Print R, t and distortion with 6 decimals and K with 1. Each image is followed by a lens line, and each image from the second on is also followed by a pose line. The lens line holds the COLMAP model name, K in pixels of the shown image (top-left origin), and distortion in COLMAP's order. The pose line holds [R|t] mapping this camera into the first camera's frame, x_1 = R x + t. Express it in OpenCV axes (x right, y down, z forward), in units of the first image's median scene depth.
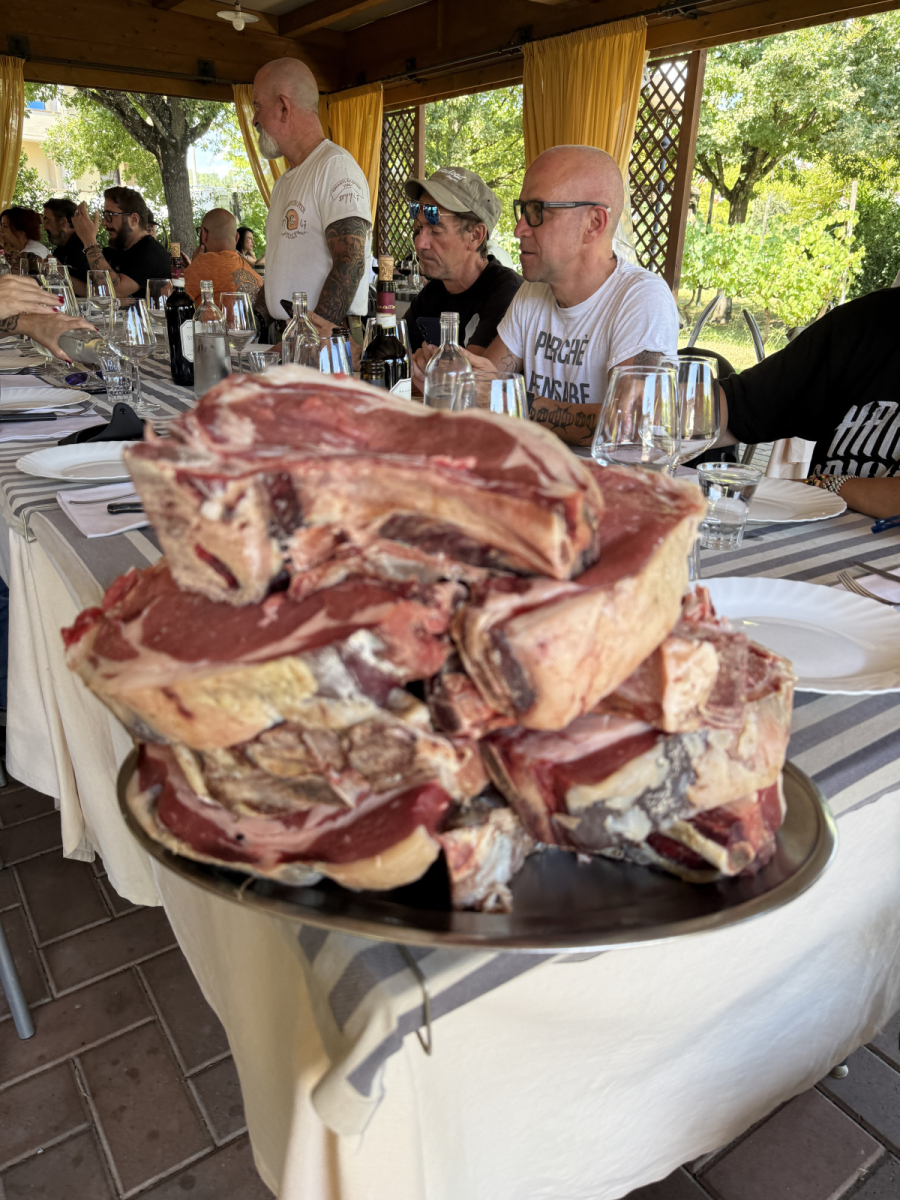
lens RADIAL K [[836.5, 0, 456.9], [0, 836.5, 594.0], [0, 0, 1]] dist [0.082056, -0.102831]
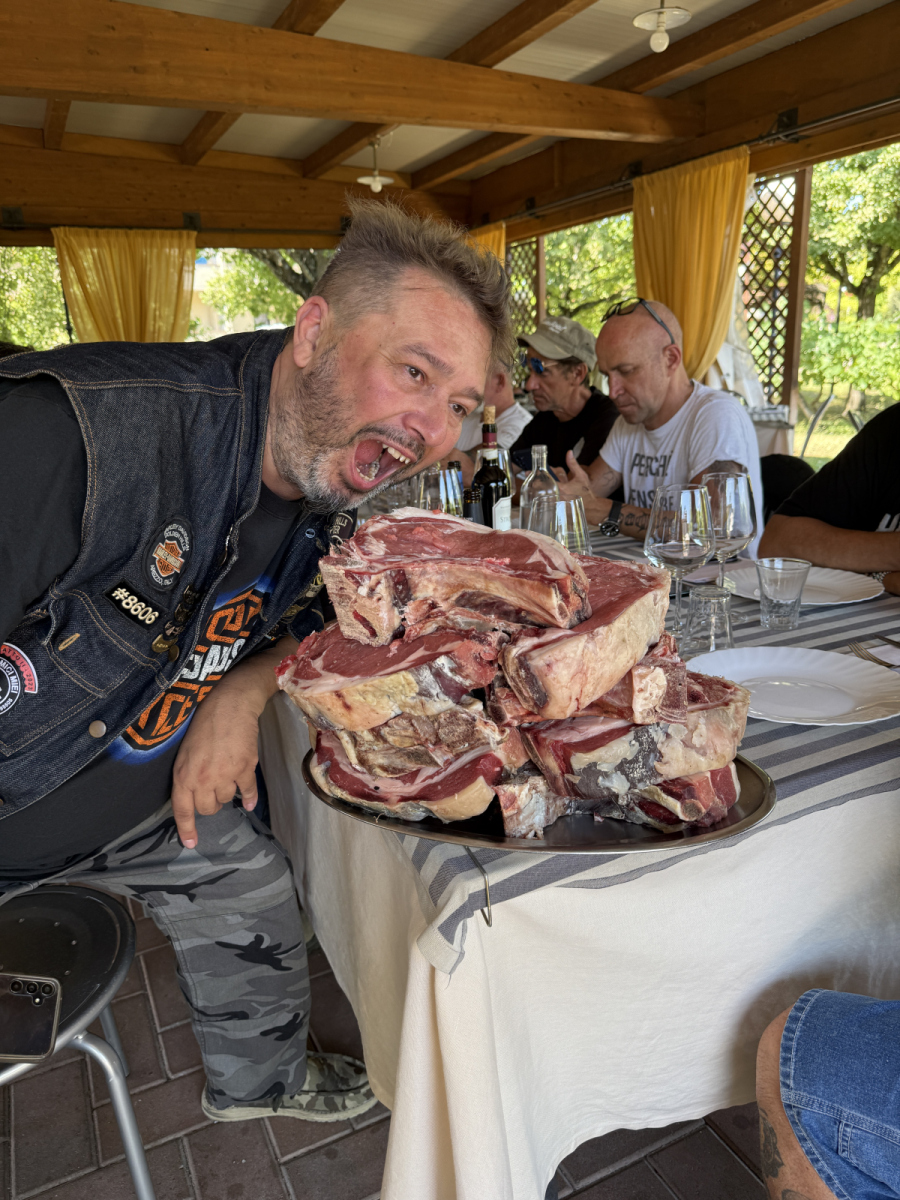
lens RADIAL K [[861.1, 0, 450.0], [0, 861.1, 600.0], [0, 0, 1]] dist [-0.004234, -0.002229]
pose [[0.986784, -0.023324, -0.160356, 0.168366], [0.004675, 0.993273, -0.115700, 0.117668], [0.161976, 0.113422, 0.980255, -0.688683]]
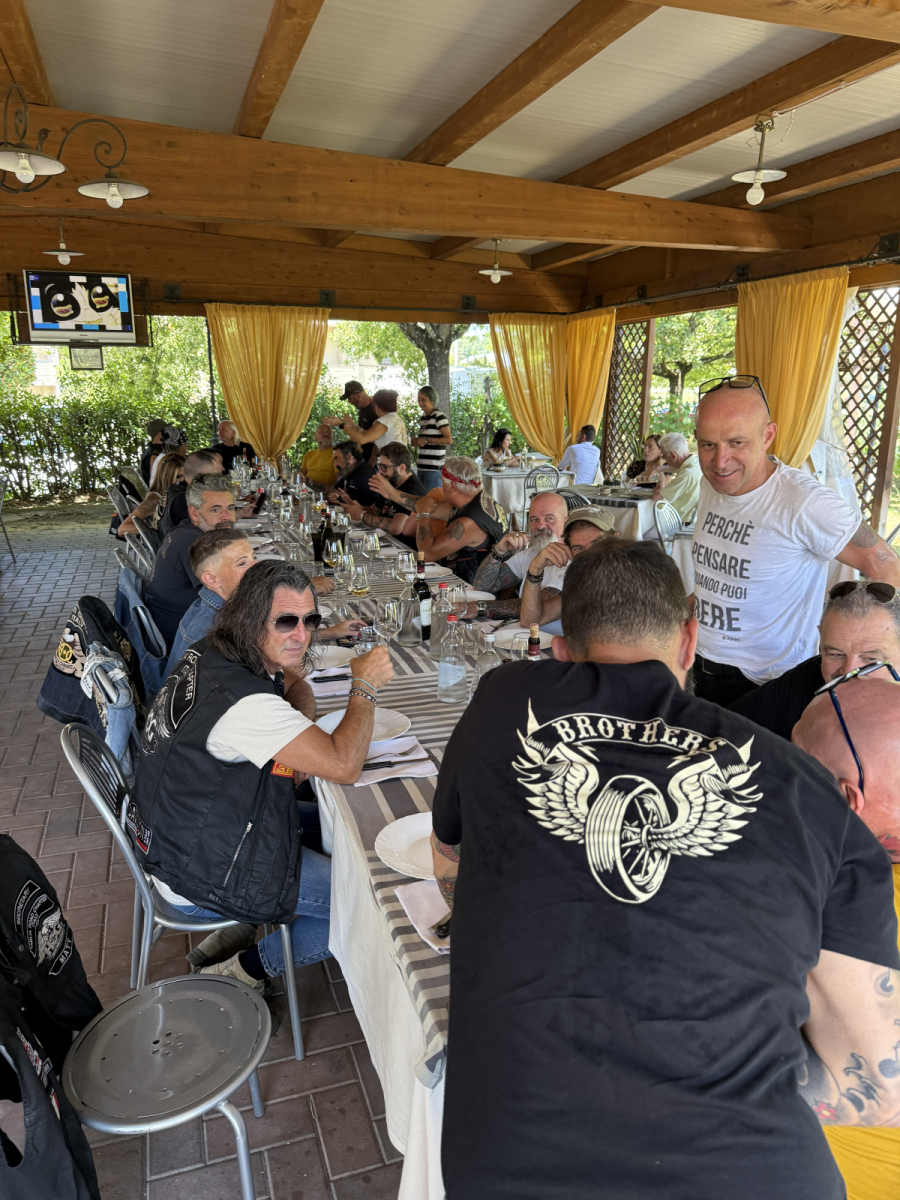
lens RADIAL K [[853.4, 0, 449.0], [0, 853.4, 607.7], [0, 0, 1]] dist [0.004146, 0.000398]
pose [[0.960034, 0.045927, -0.276089, 0.649490], [-0.085468, 0.987433, -0.132937, -0.552487], [0.266514, 0.151221, 0.951894, -1.895628]]
